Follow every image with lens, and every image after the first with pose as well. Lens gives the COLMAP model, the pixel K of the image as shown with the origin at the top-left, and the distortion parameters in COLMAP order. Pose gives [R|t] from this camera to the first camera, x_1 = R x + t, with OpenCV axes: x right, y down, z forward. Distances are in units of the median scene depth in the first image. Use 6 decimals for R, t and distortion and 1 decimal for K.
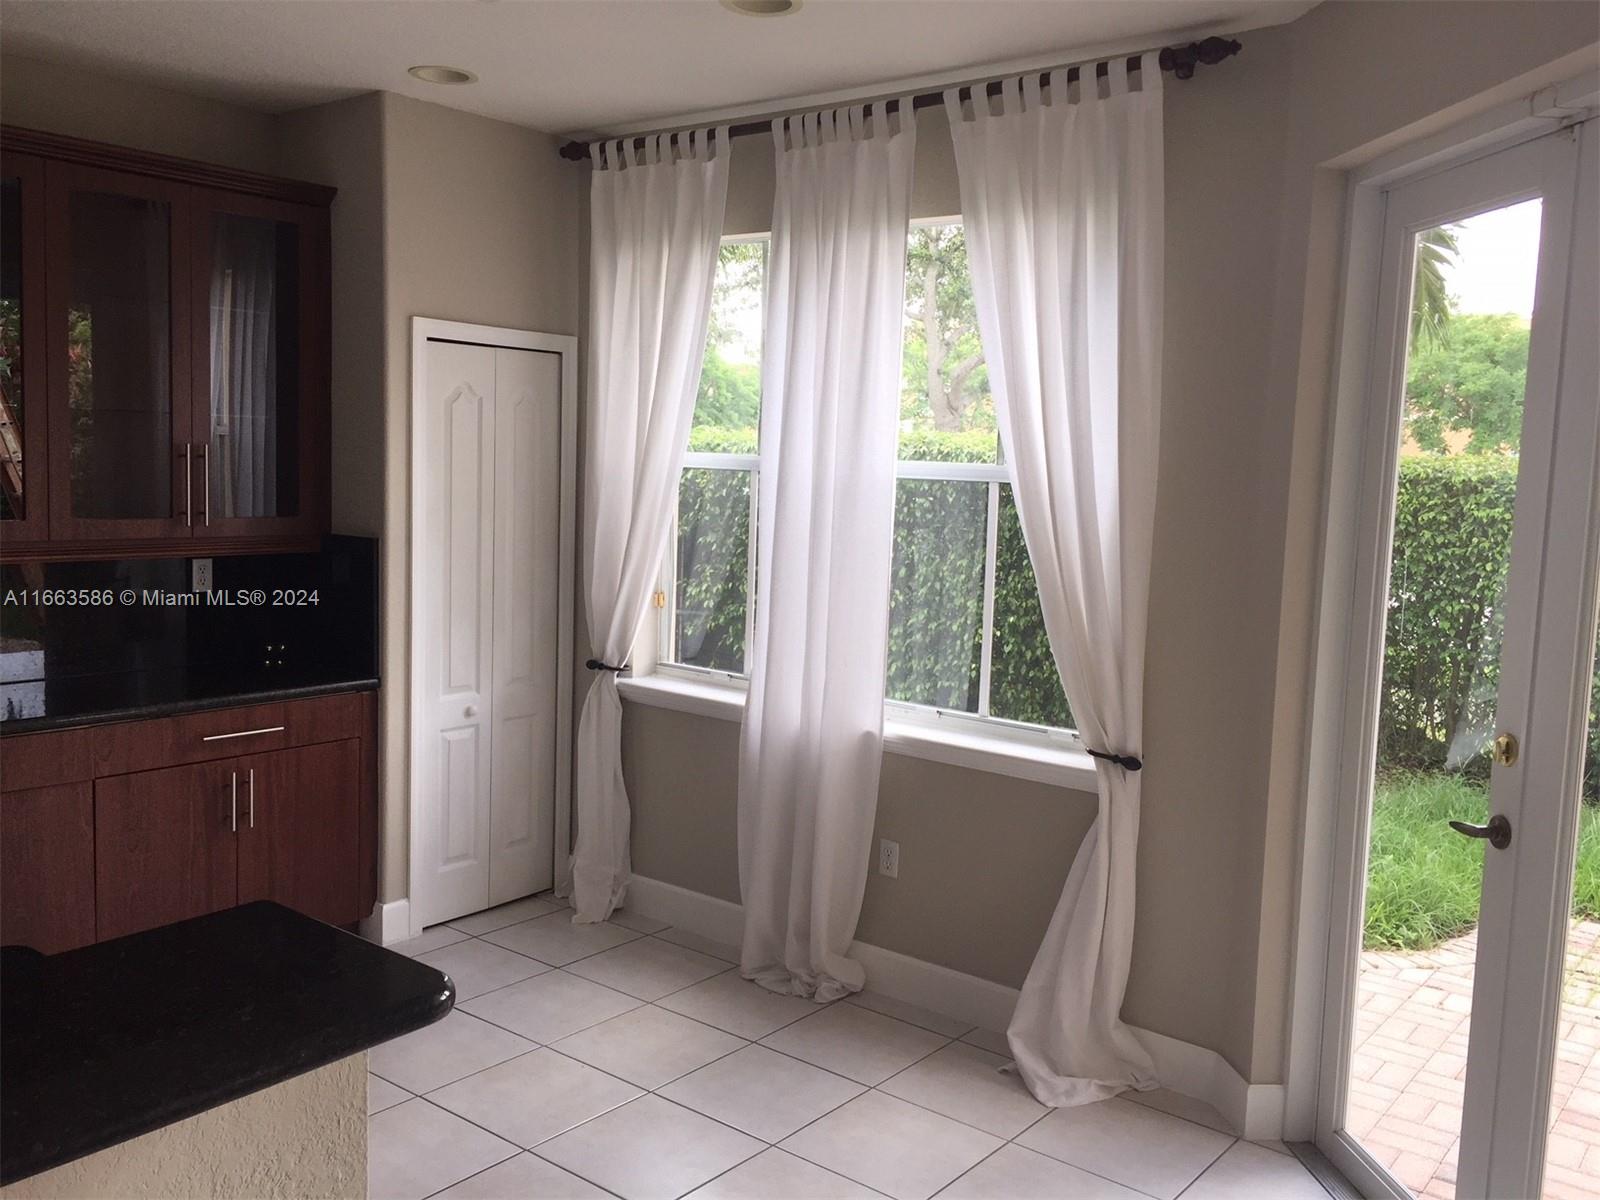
lens RADIAL K [[1378.3, 0, 800.8], [0, 1378.3, 594.5], [0, 0, 1]] dist [0.104097, -0.166749]
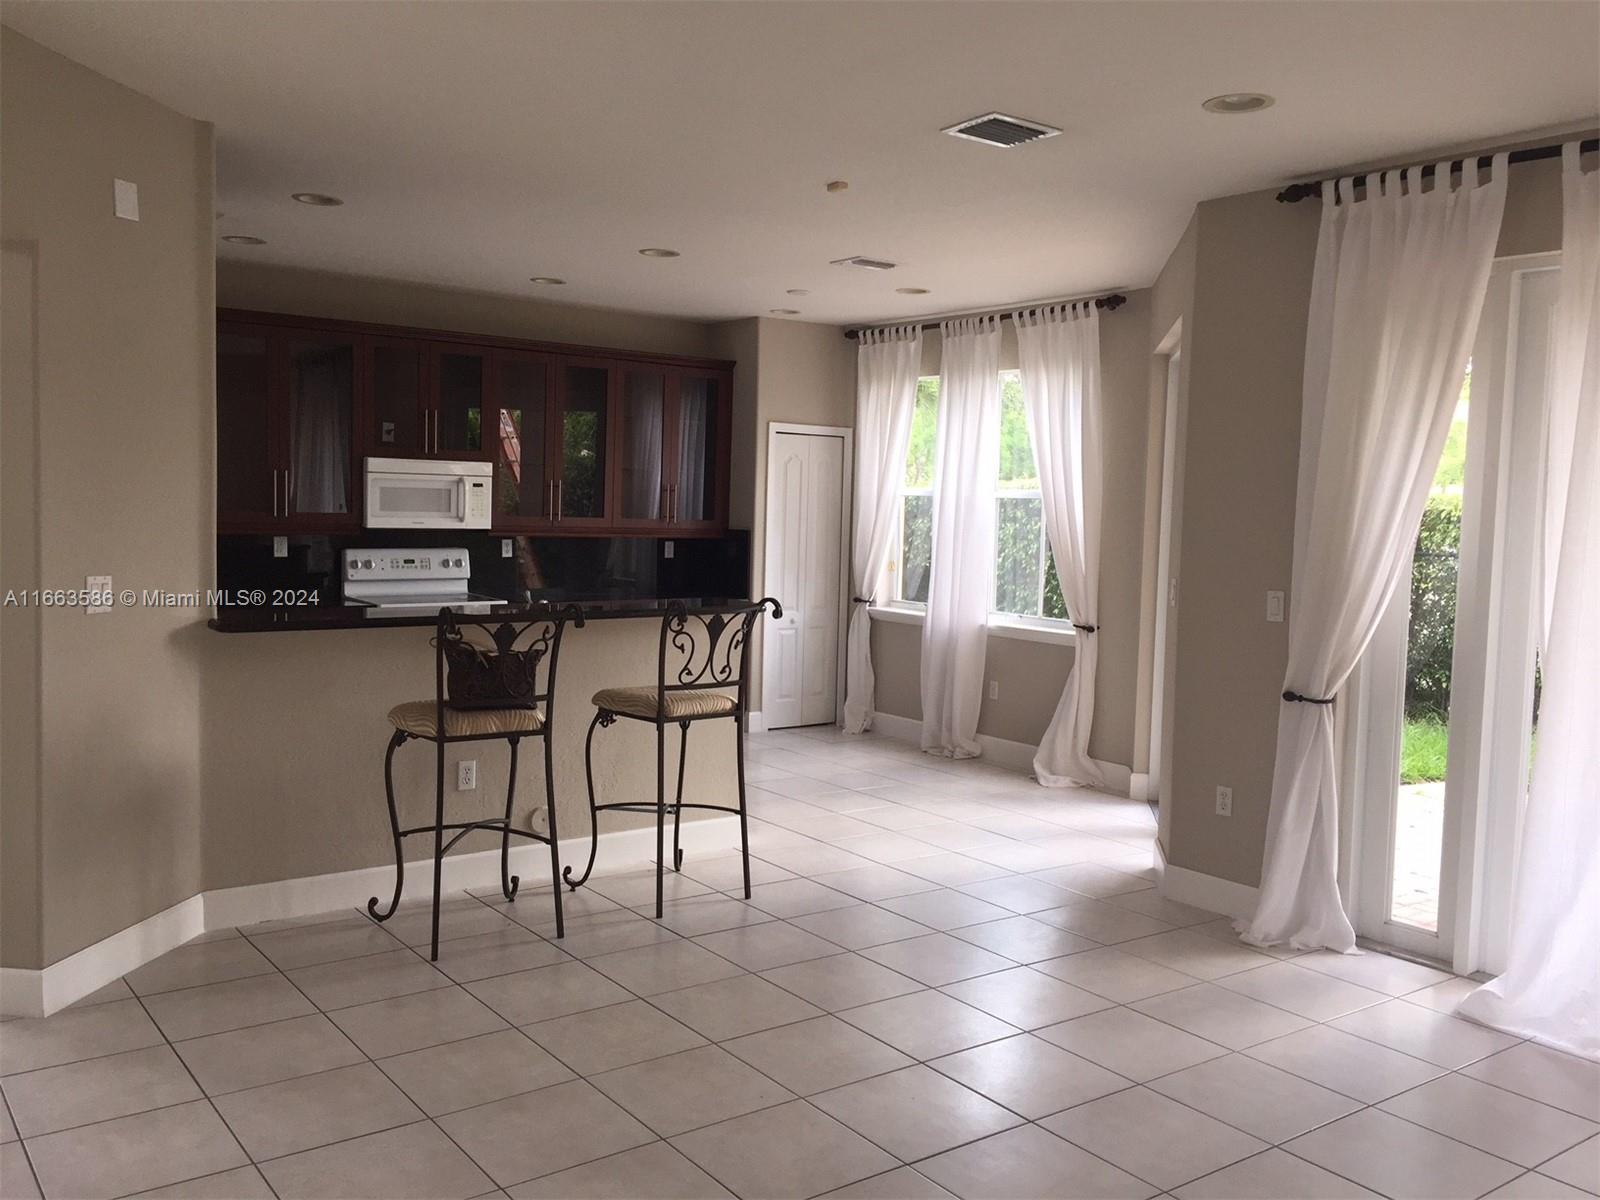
lens RADIAL K [[1378.3, 0, 800.8], [0, 1378.3, 594.5], [0, 0, 1]] dist [0.104097, -0.166749]
pose [[0.966312, 0.011810, -0.257103, 0.295344], [-0.022588, 0.998983, -0.039011, 0.134420], [0.256381, 0.043505, 0.965596, -0.952651]]
